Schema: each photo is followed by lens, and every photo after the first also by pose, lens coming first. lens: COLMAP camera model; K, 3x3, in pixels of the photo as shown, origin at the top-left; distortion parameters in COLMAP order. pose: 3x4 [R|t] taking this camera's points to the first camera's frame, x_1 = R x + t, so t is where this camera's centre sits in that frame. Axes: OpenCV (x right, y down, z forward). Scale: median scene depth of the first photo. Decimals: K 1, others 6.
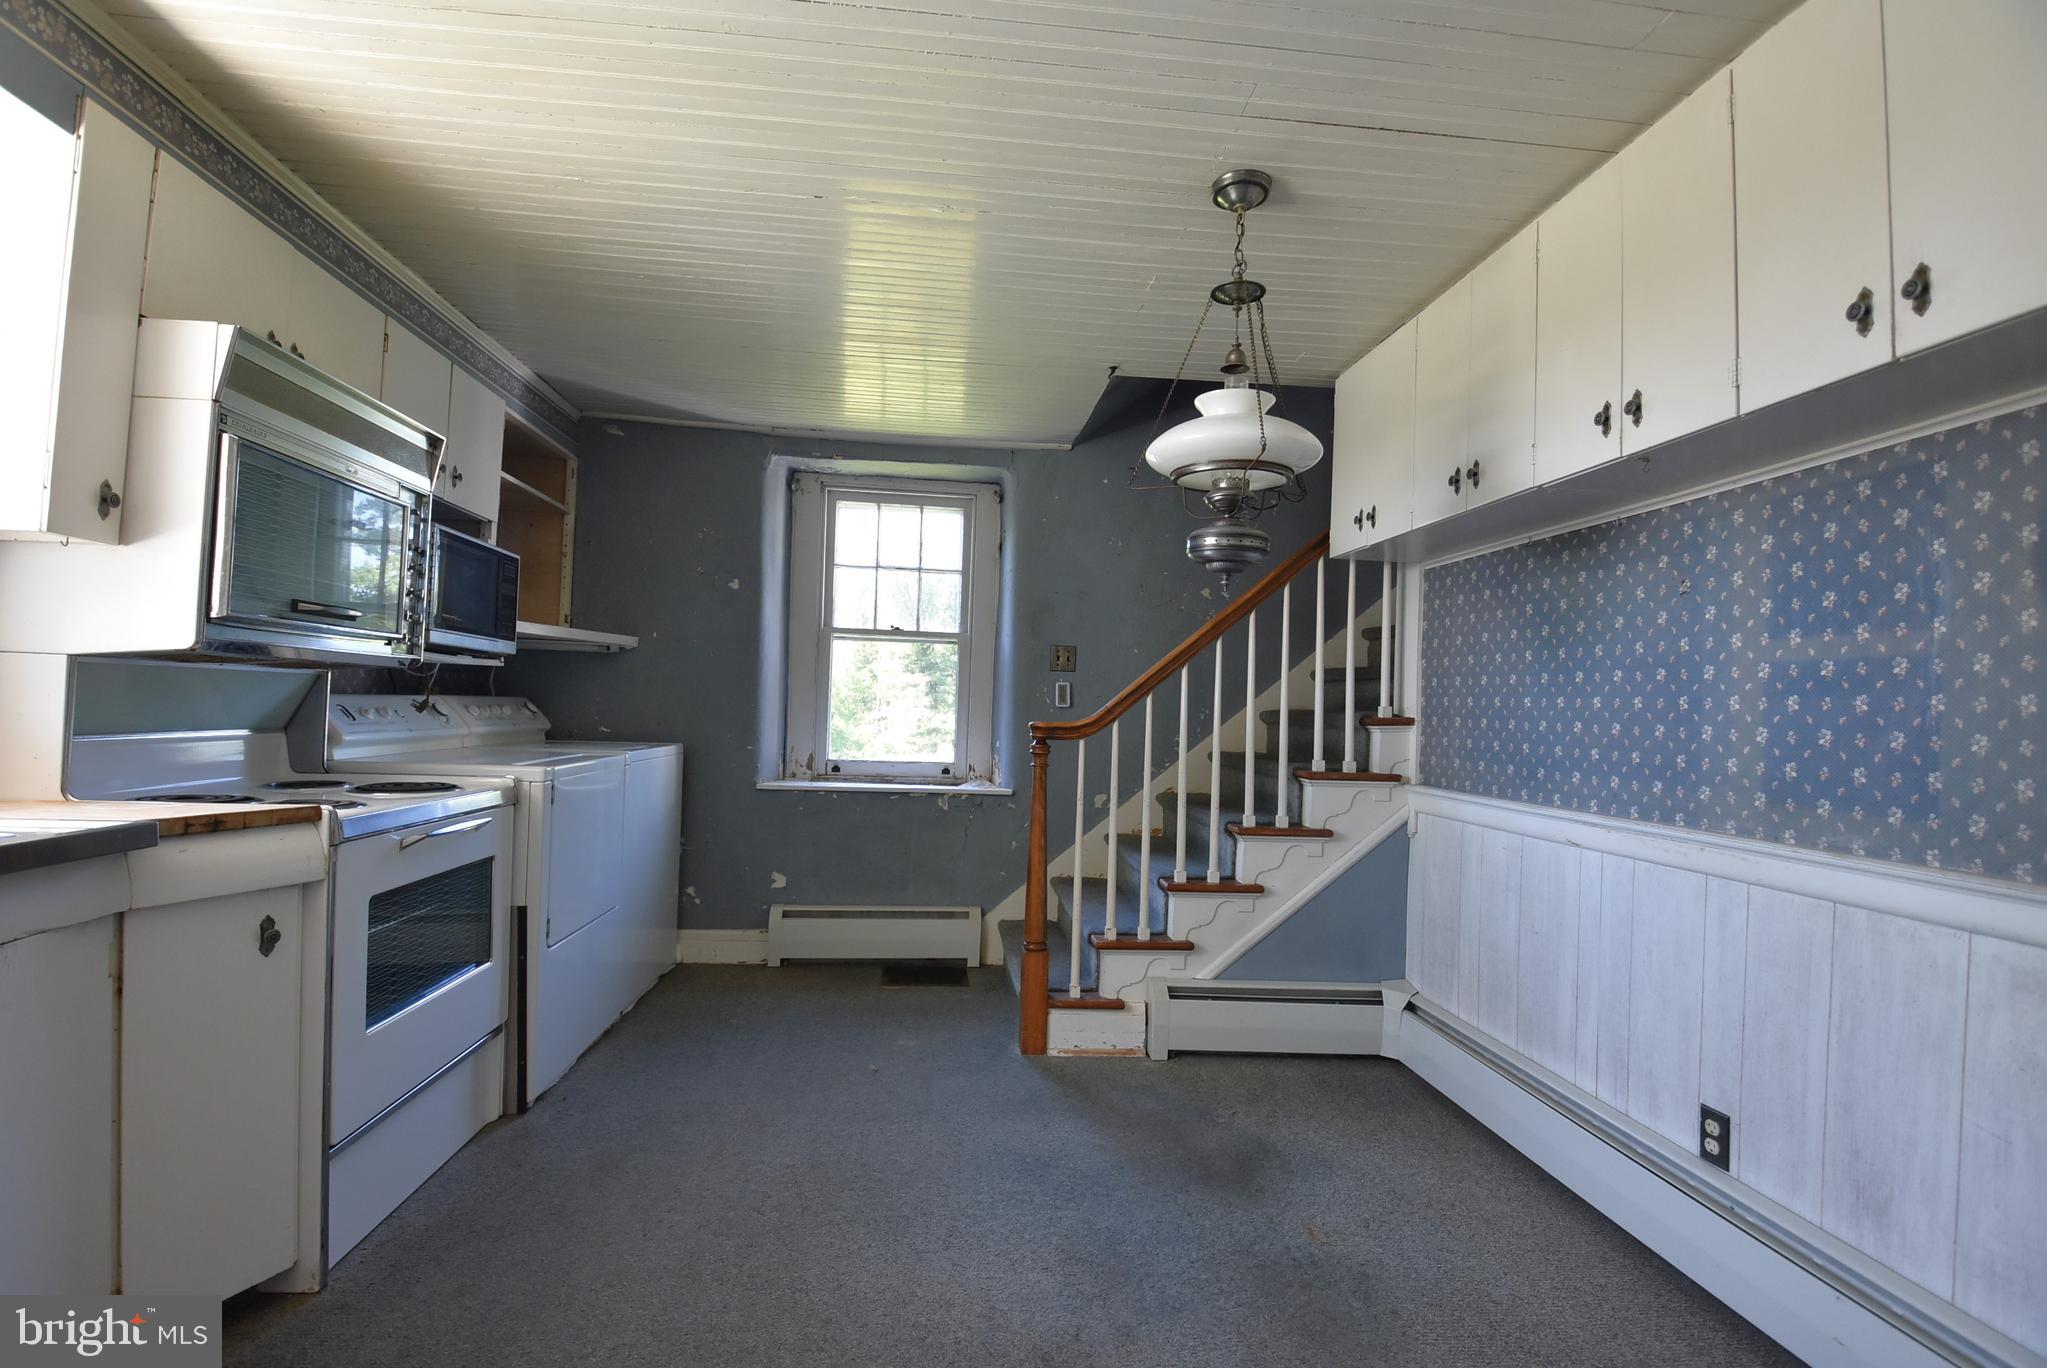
lens RADIAL K [[905.5, 0, 1016.0], [0, 905.5, 689.7], [0, 0, 1]] dist [0.018217, -0.026013]
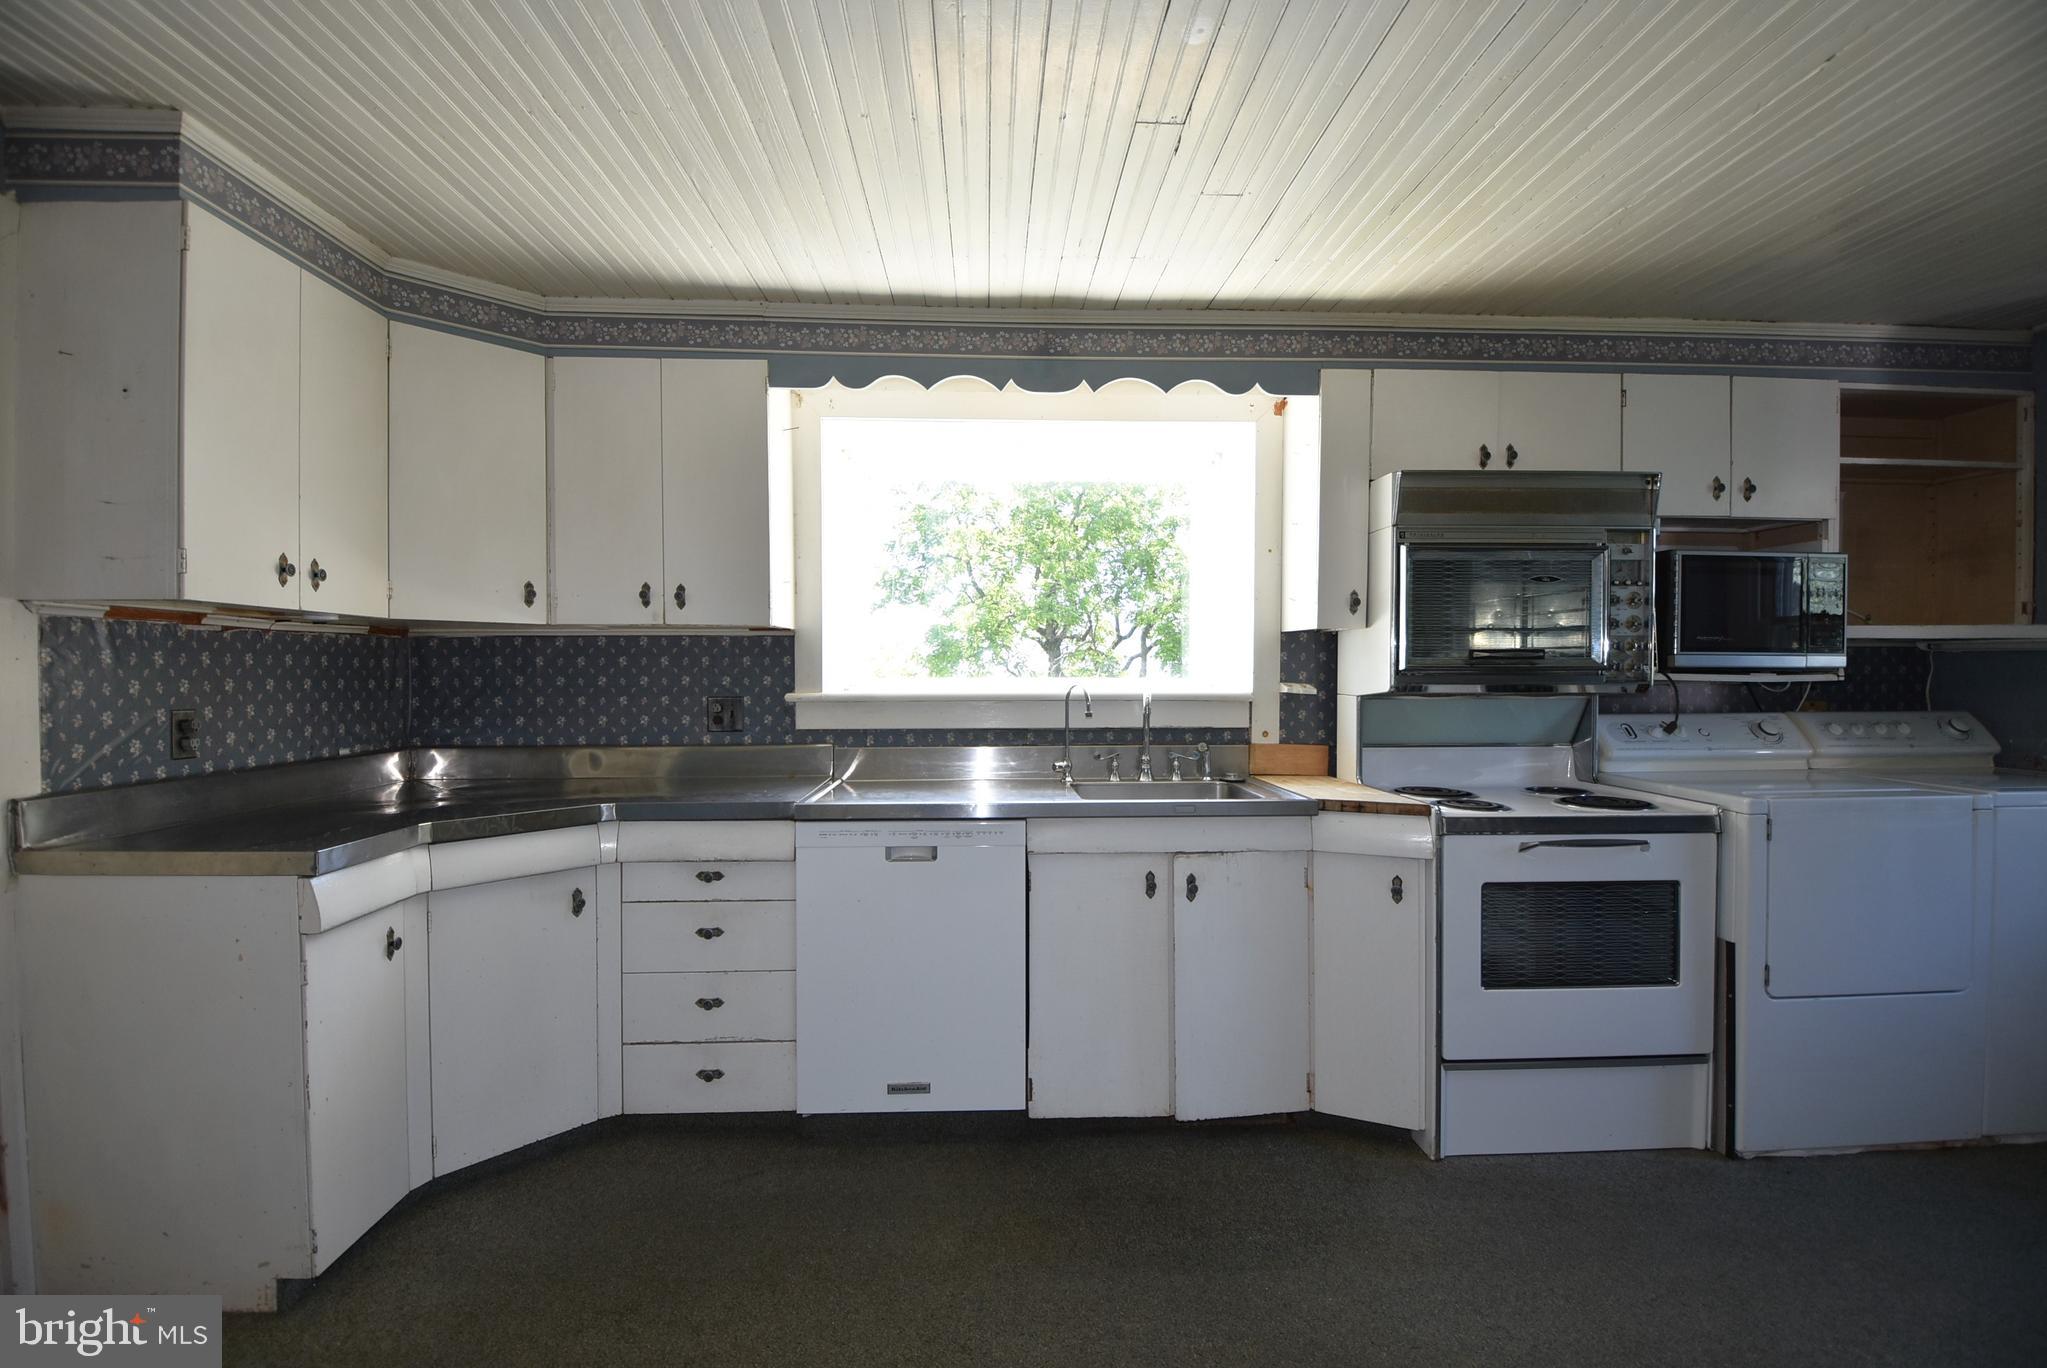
lens RADIAL K [[905.5, 0, 1016.0], [0, 905.5, 689.7], [0, 0, 1]] dist [0.018217, -0.026013]
pose [[-0.051467, -0.007203, -0.998649, 0.453849], [0.021482, 0.999735, -0.008317, -0.034759], [0.998444, -0.021881, -0.051299, 0.316064]]
